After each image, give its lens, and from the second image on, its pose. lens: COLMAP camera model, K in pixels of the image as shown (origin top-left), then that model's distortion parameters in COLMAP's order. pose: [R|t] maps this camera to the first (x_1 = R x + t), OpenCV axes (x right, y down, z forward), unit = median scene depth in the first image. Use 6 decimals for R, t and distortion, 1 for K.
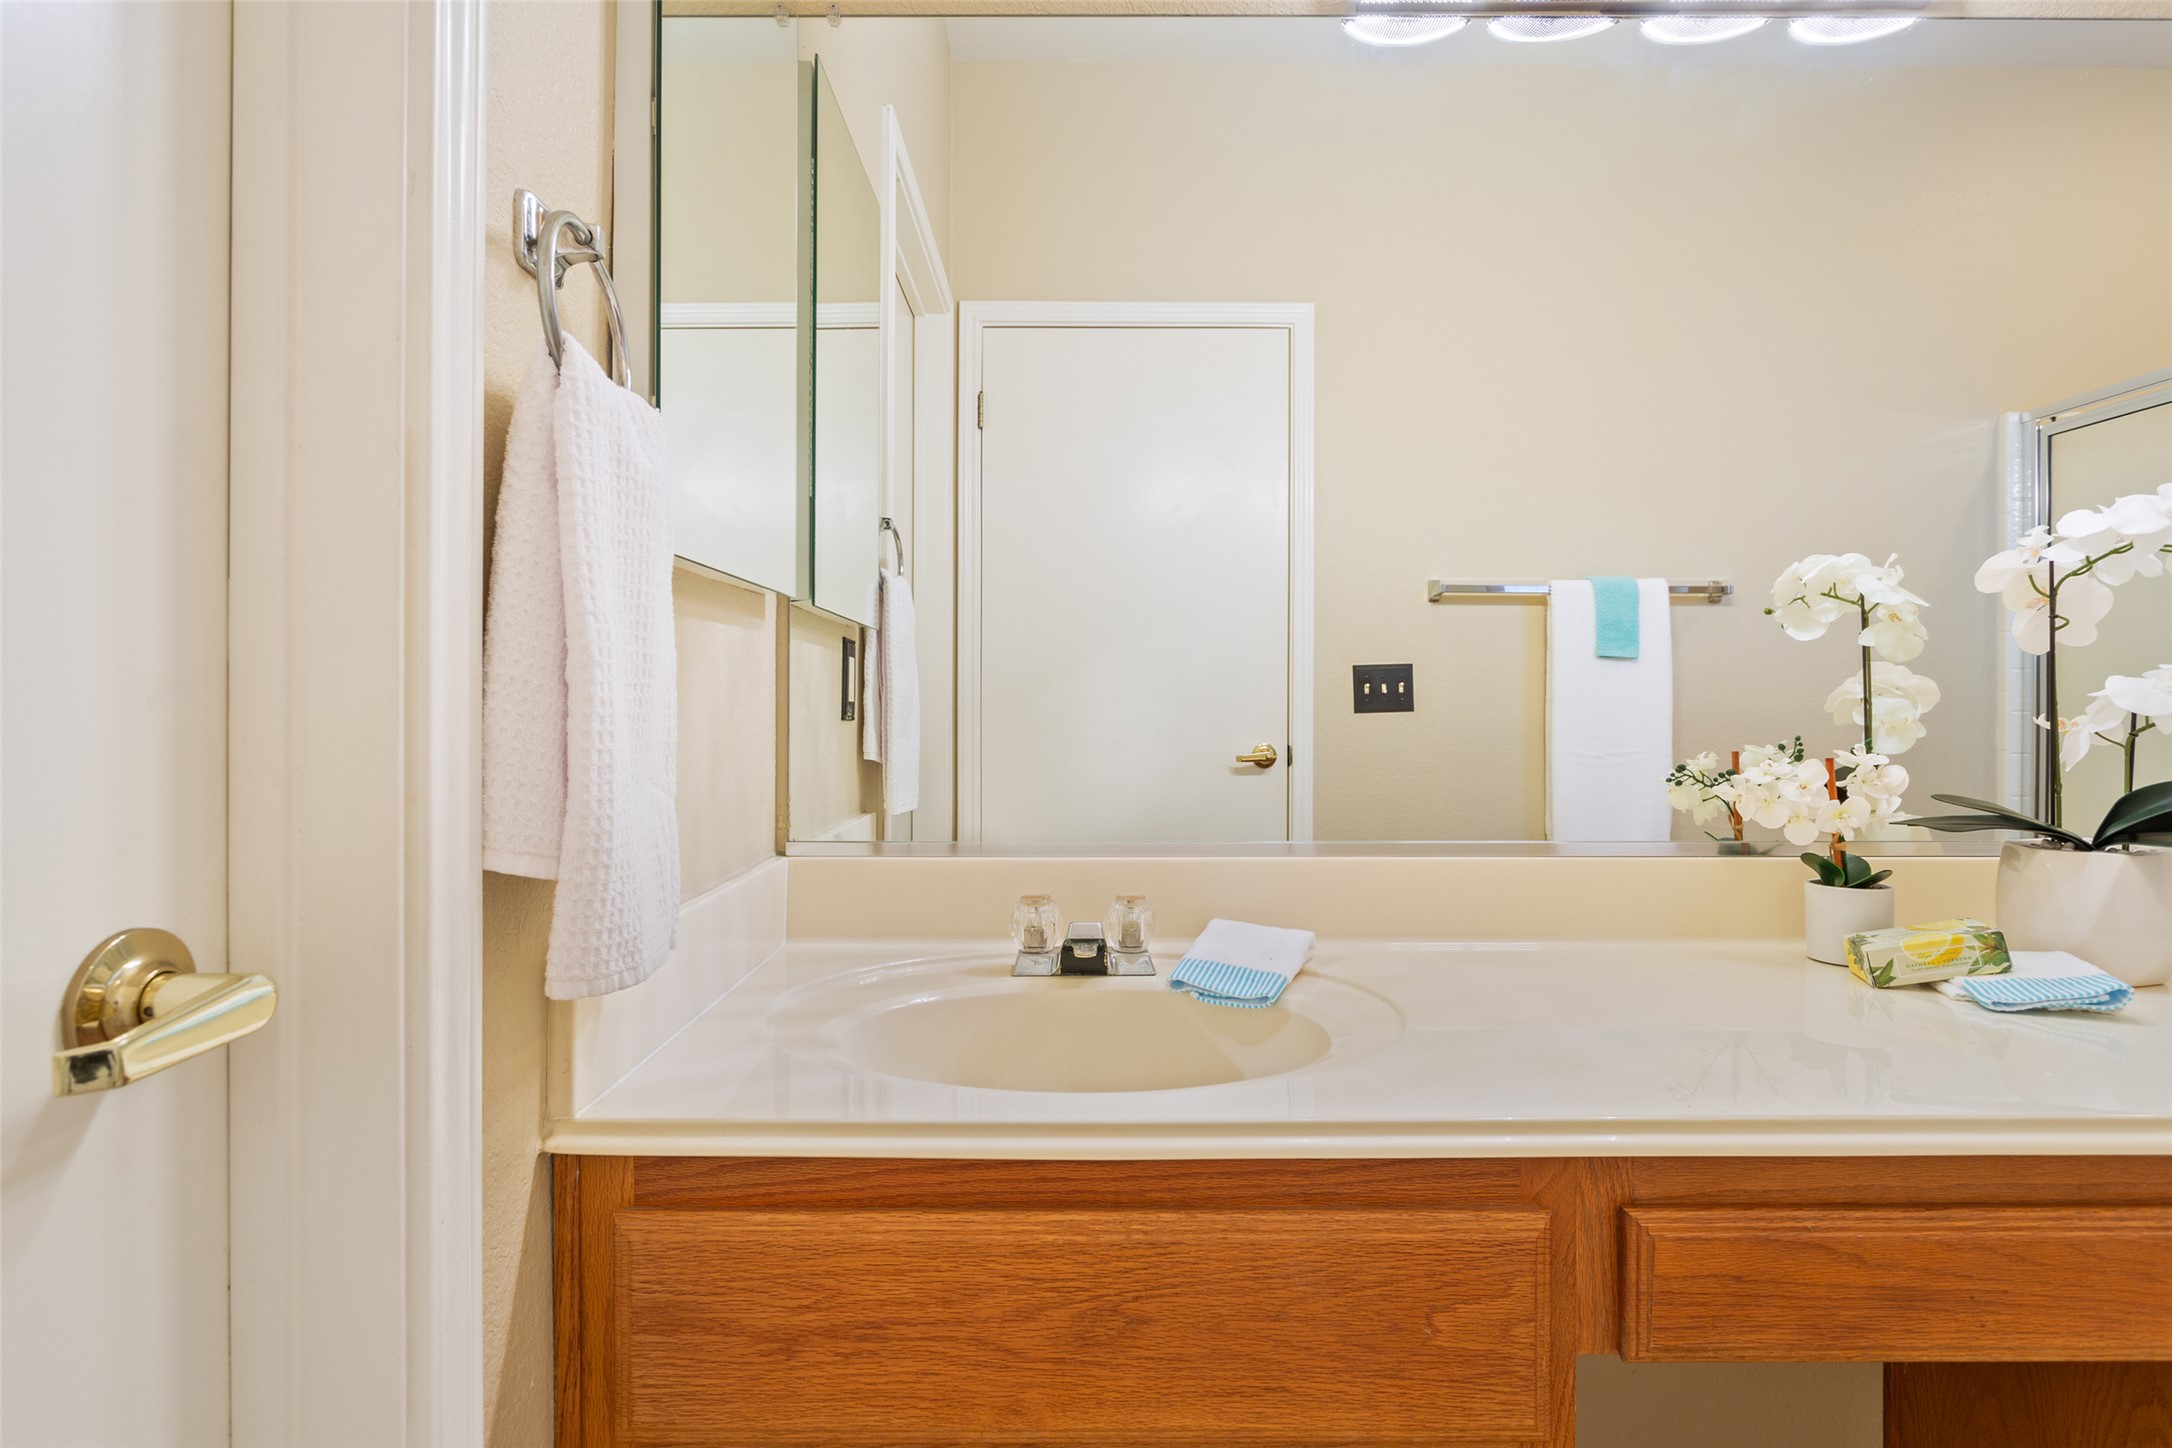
lens RADIAL K [[1083.7, 0, 1093.9], [0, 1083.7, 708.0], [0, 0, 1]] dist [-0.016850, 0.007348]
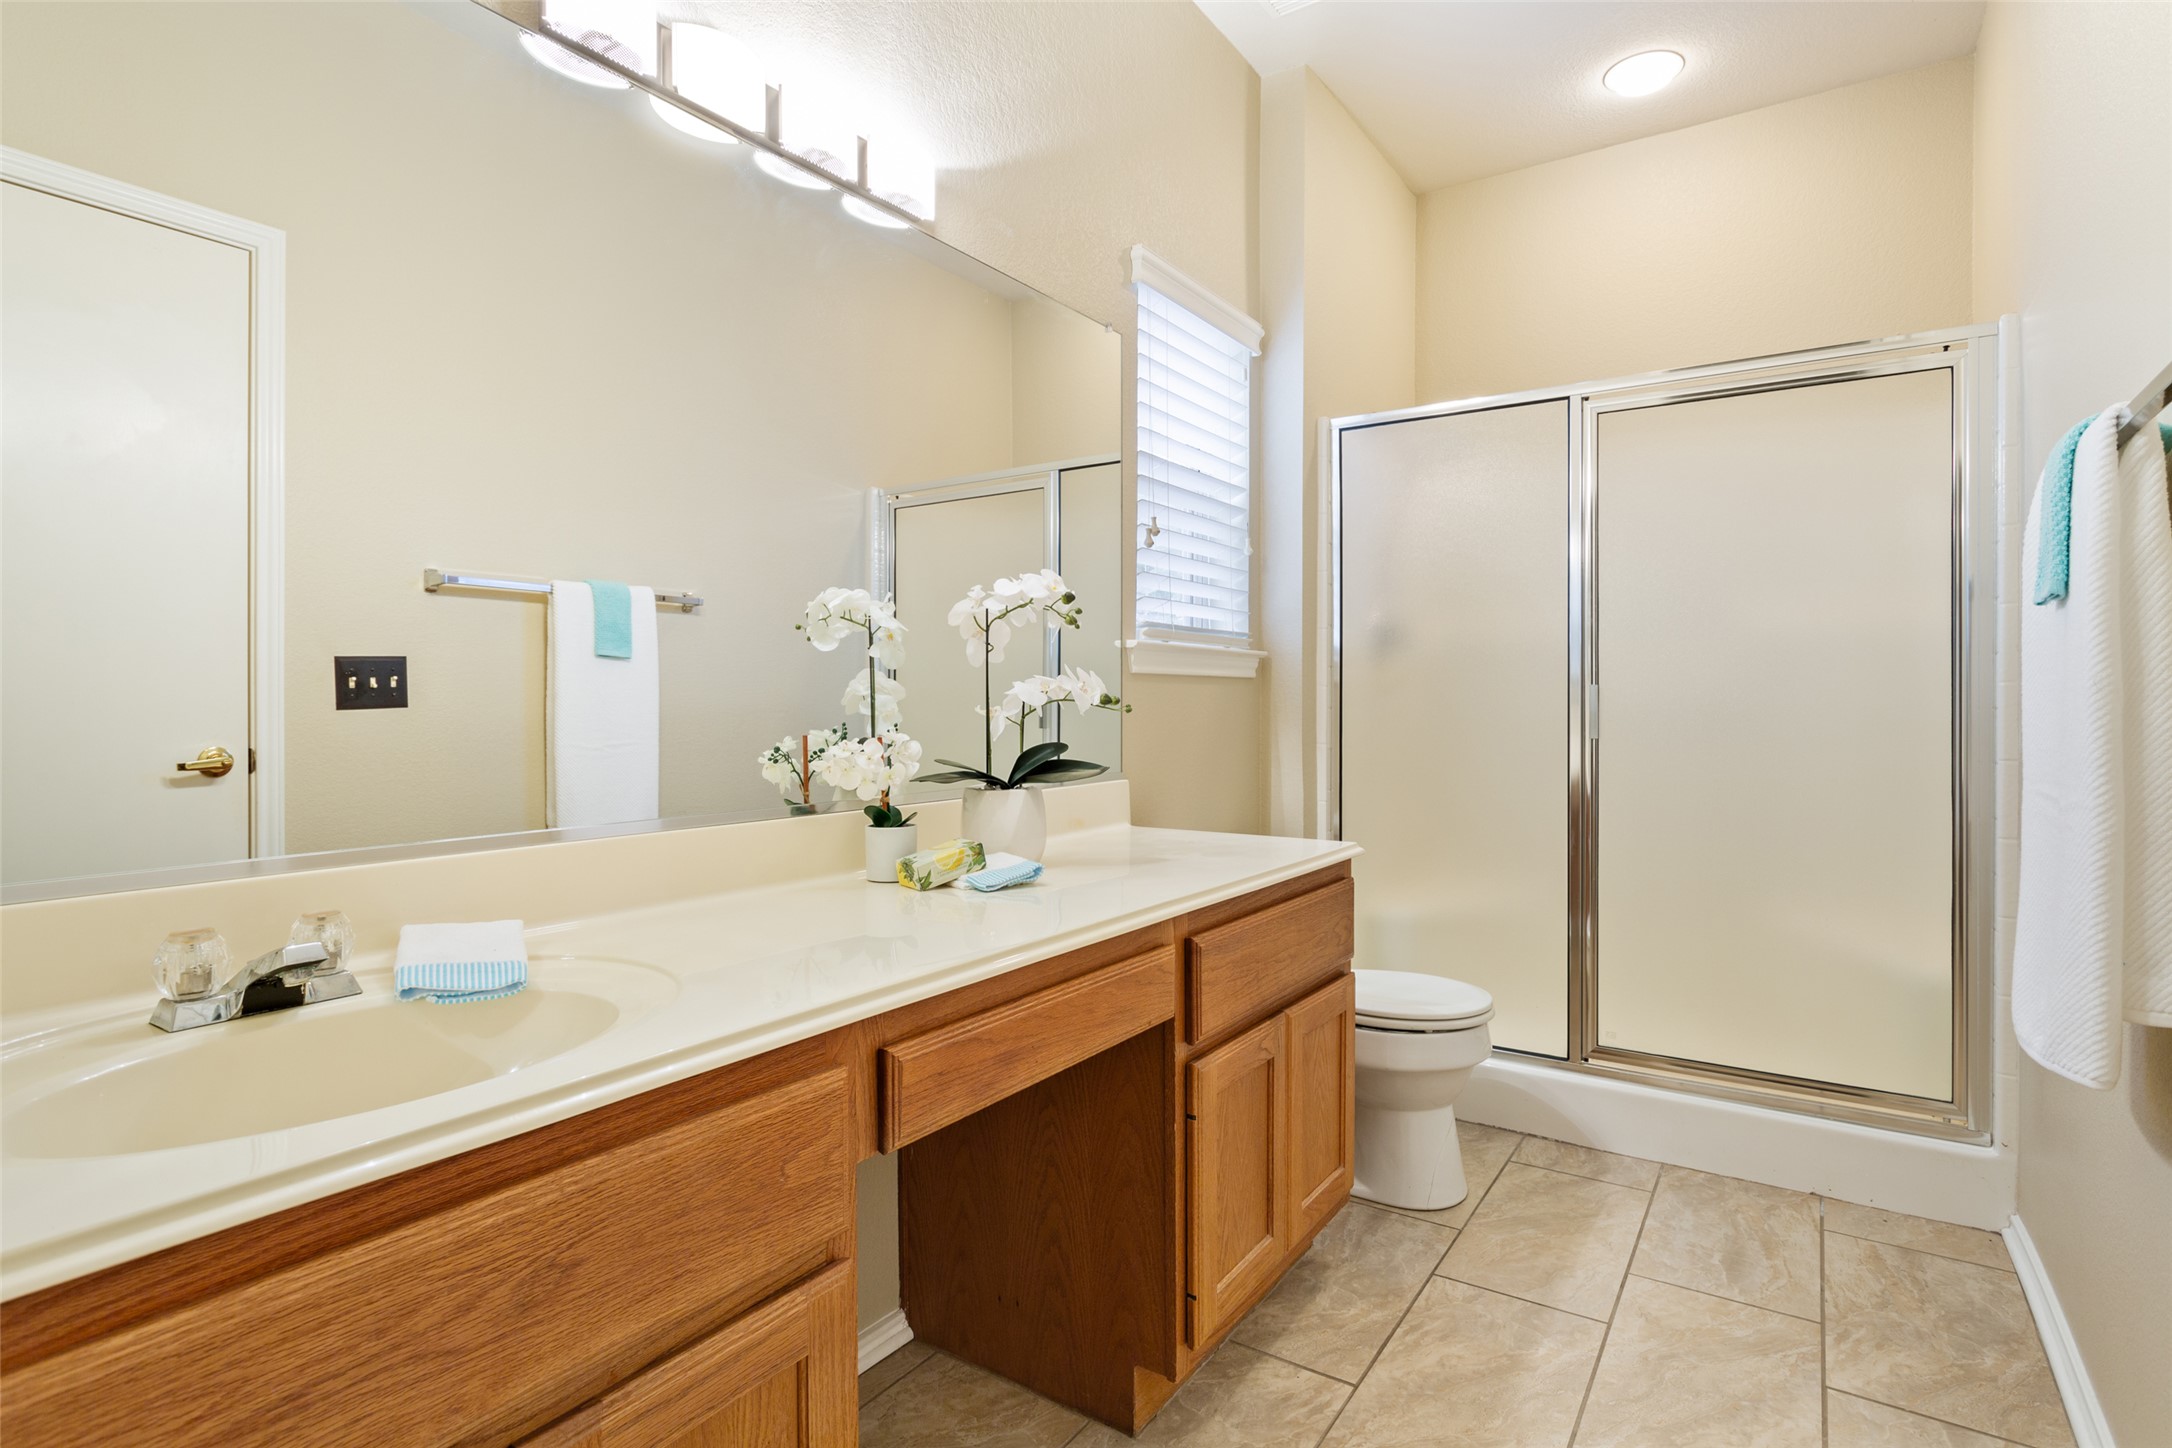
lens RADIAL K [[1083.7, 0, 1098.0], [0, 1083.7, 709.3], [0, 0, 1]] dist [-0.016850, 0.007348]
pose [[0.556359, -0.007179, 0.830911, -0.365347], [0.003012, 0.999974, 0.006623, 0.001851], [-0.830937, -0.001182, 0.556366, -0.026806]]
